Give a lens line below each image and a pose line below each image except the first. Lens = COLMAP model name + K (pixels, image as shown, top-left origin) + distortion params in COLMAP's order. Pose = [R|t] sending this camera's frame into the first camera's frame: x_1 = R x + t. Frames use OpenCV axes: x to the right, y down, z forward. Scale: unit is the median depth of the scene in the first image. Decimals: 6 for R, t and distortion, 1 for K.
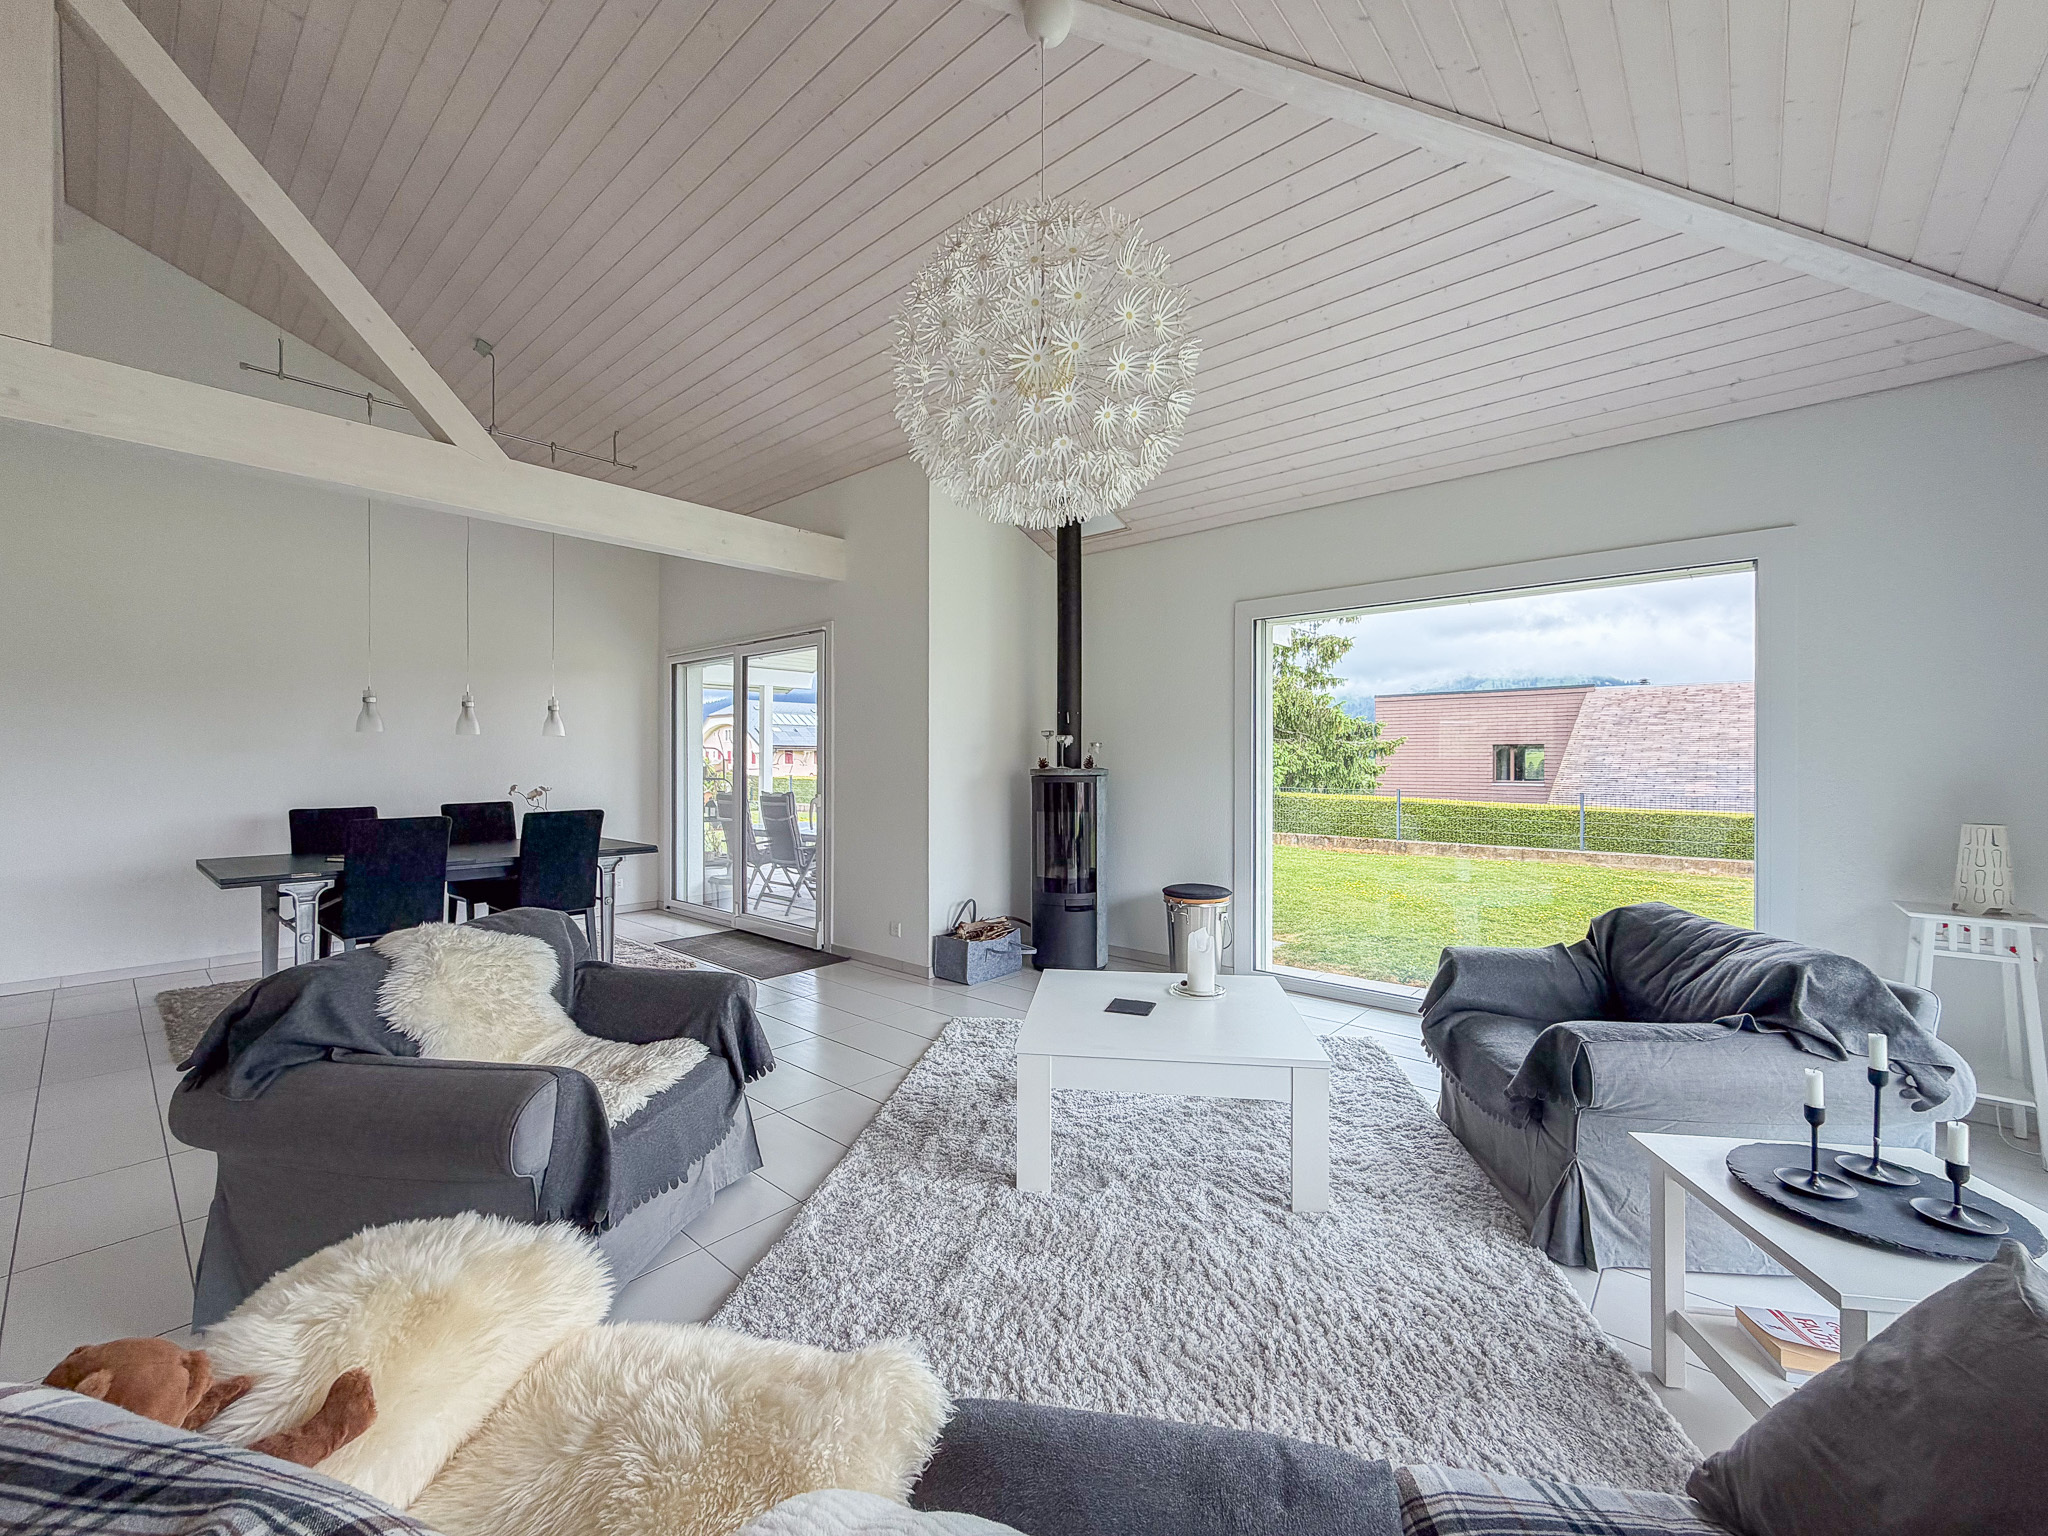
lens RADIAL K [[826.1, 0, 1024.0], [0, 826.1, 768.0], [0, 0, 1]] dist [-0.000272, -0.000040]
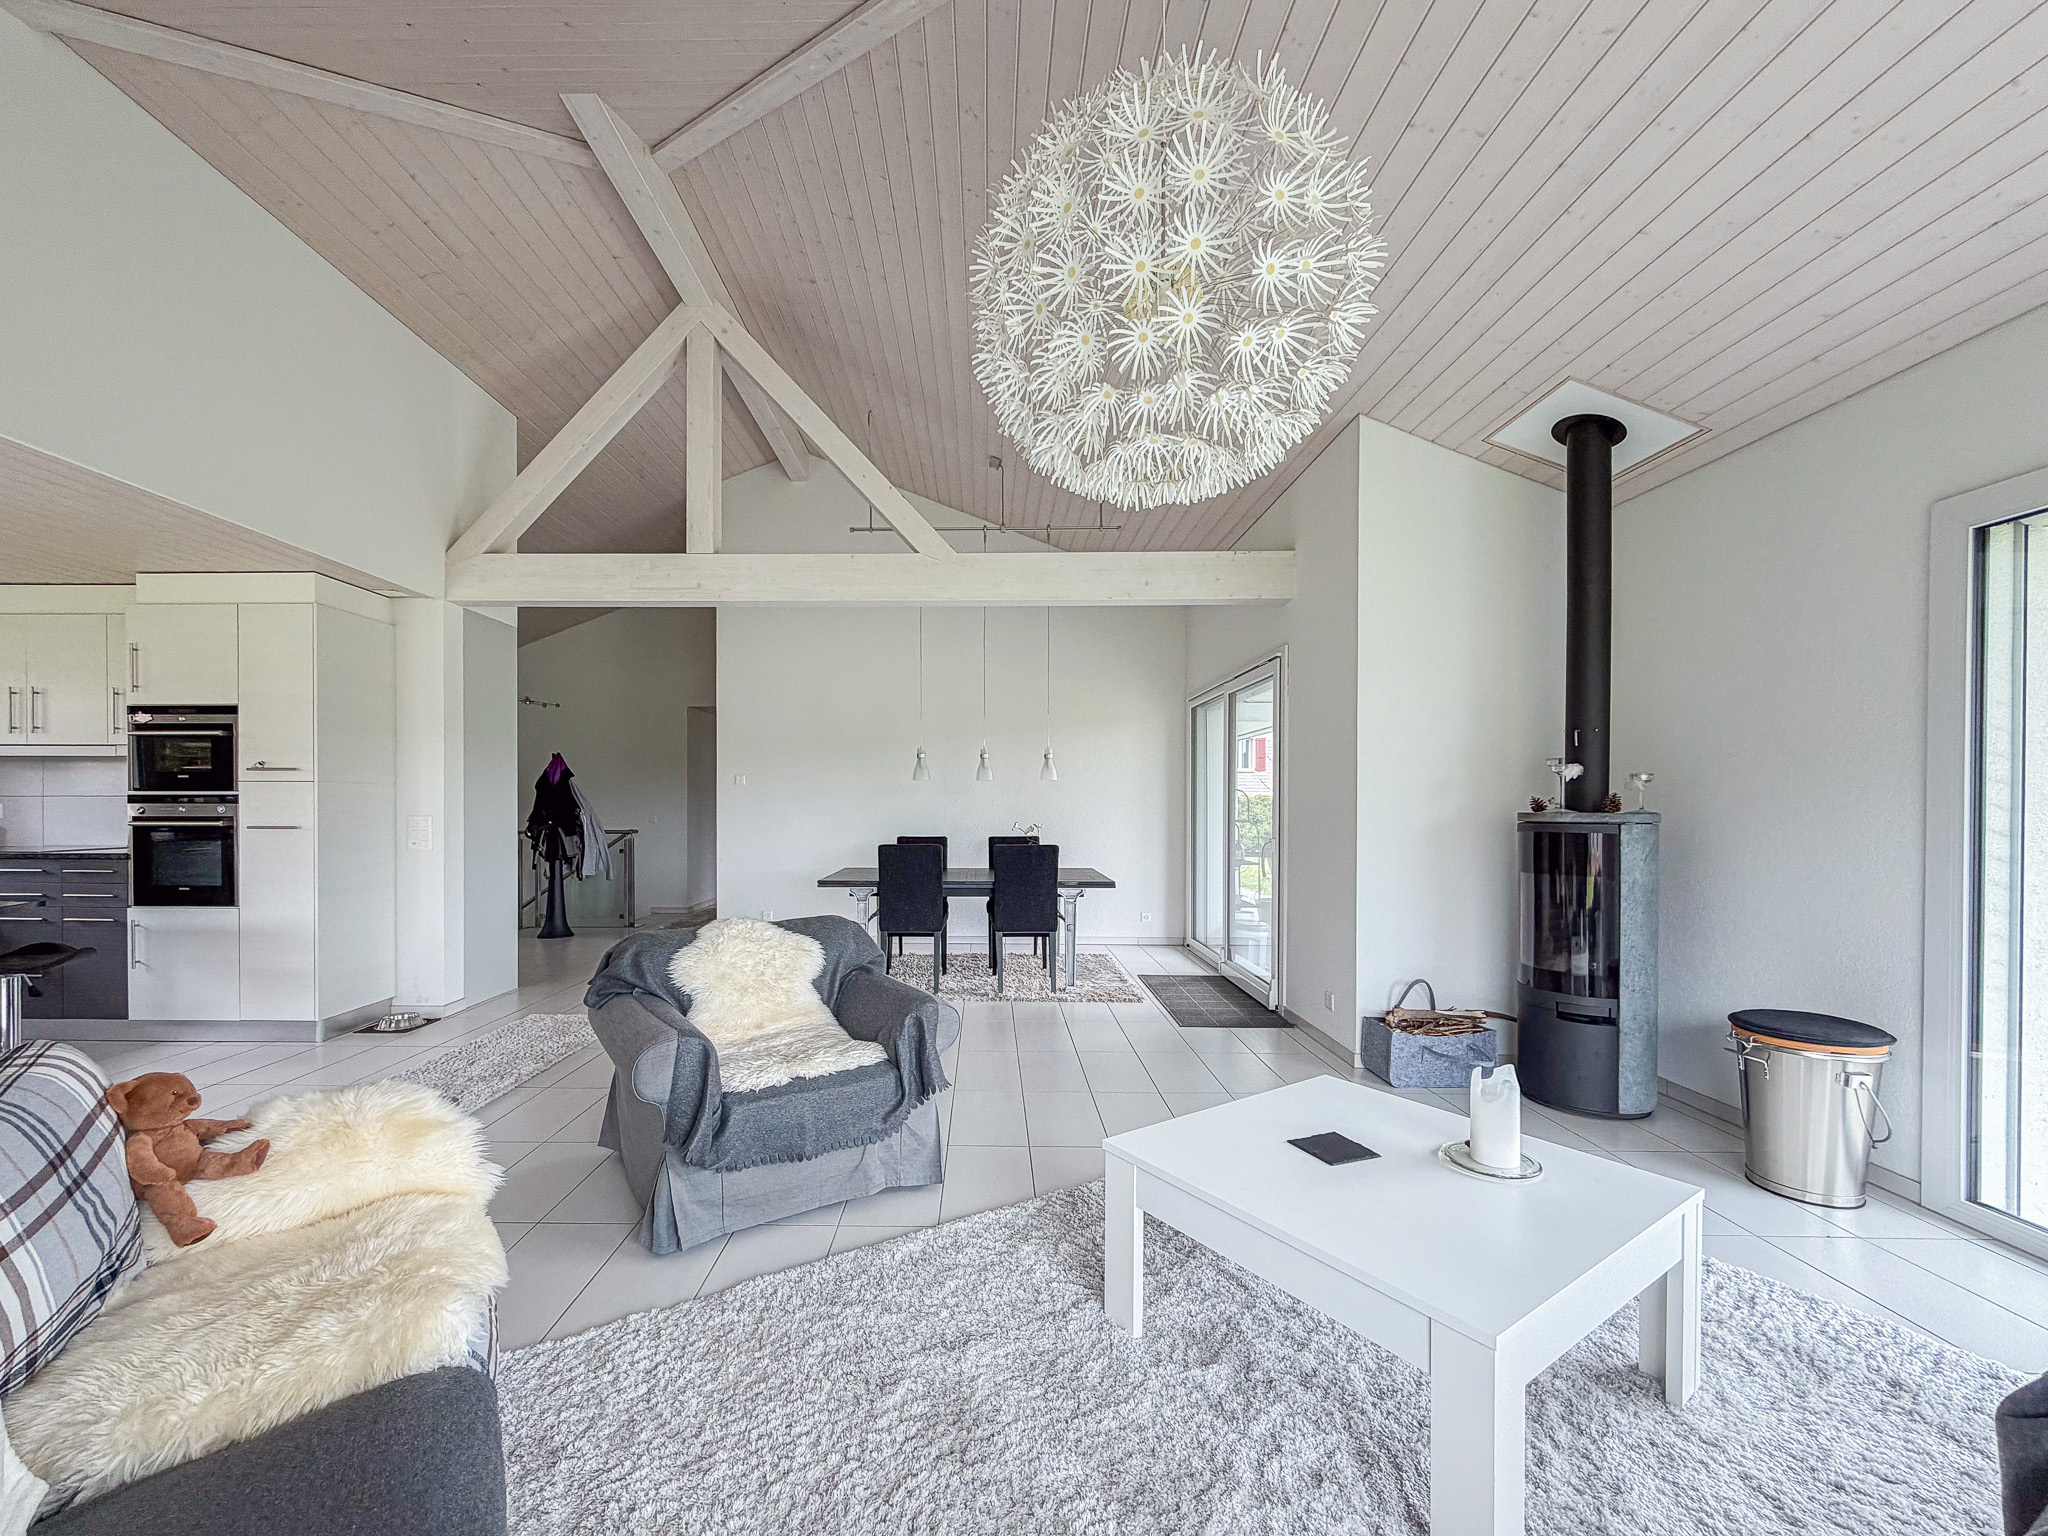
lens RADIAL K [[837.2, 0, 974.8], [0, 837.2, 811.2], [0, 0, 1]] dist [0.001669, 0.000235]
pose [[0.650640, 0.007529, -0.759349, 0.261585], [-0.008588, 0.999960, 0.002556, 0.002111], [0.759338, 0.004859, 0.650679, 0.169222]]
